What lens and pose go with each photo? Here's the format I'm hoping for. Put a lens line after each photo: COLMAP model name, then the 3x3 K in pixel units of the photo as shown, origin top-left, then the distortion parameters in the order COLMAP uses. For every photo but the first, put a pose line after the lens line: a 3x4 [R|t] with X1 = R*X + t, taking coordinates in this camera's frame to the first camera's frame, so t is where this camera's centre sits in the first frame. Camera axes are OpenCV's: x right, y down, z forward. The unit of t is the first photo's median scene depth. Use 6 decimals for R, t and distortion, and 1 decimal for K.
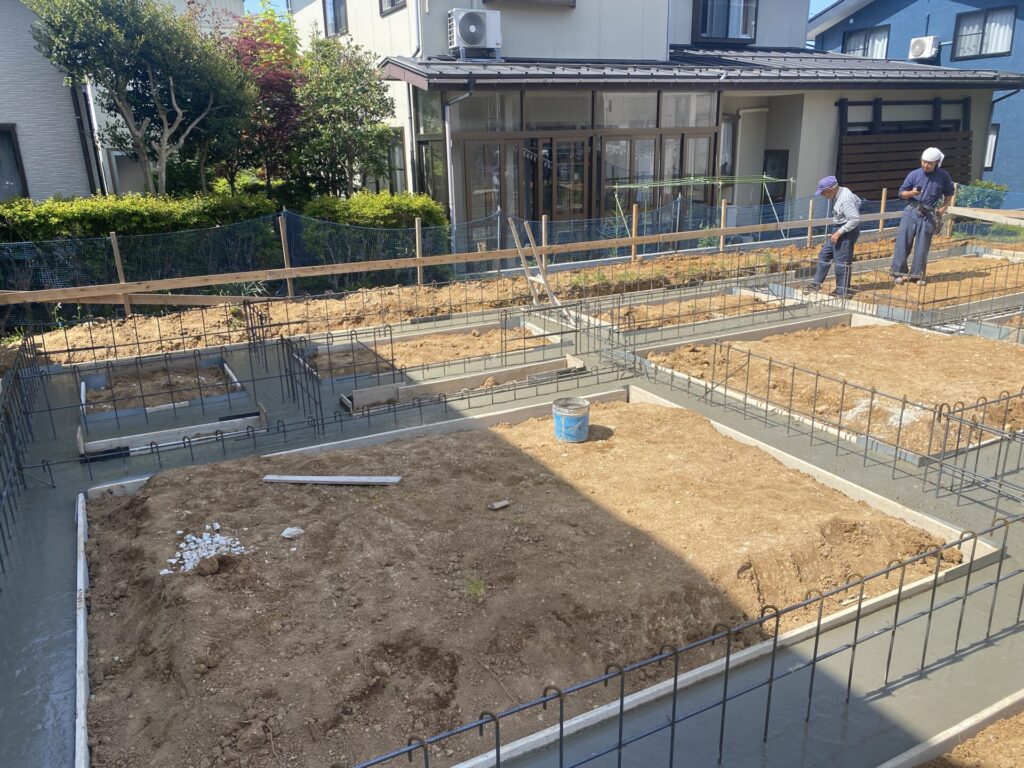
lens RADIAL K [[785.2, 0, 511.9], [0, 785.2, 386.8], [0, 0, 1]] dist [-0.001252, -0.000022]
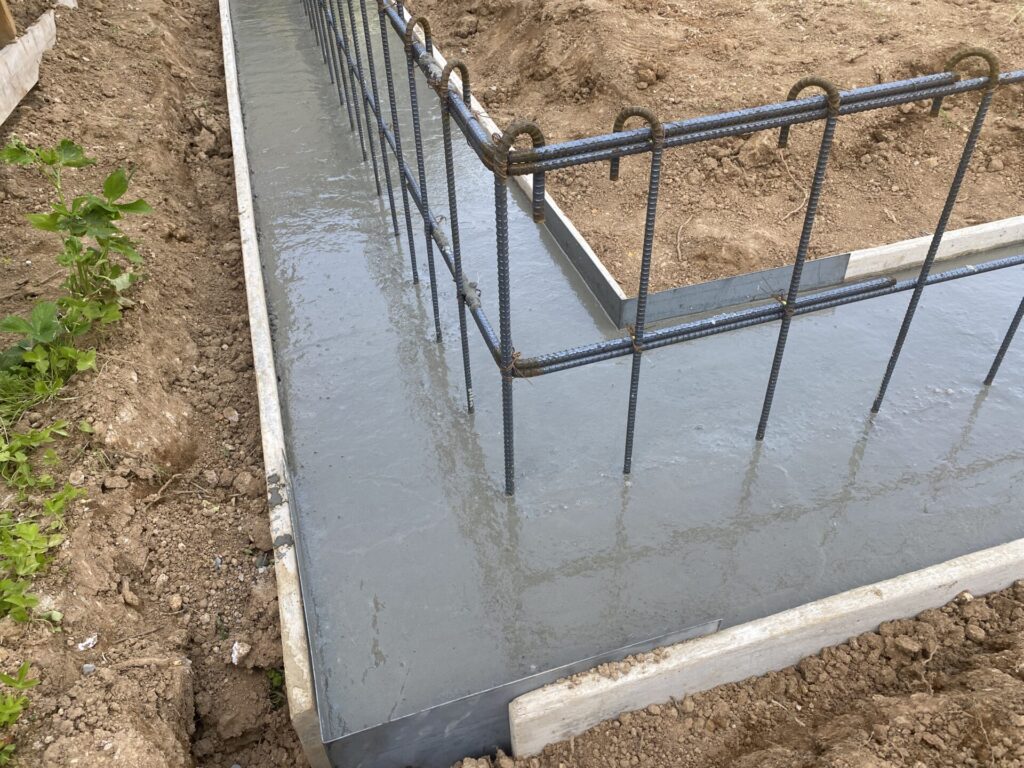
lens RADIAL K [[785.2, 0, 511.3], [0, 785.2, 381.9], [0, 0, 1]] dist [-0.001252, -0.000022]
pose [[0.982976, 0.108457, -0.148309, -0.385744], [-0.042189, 0.918858, 0.392326, 0.343605], [0.178825, -0.379390, 0.907791, 0.246768]]
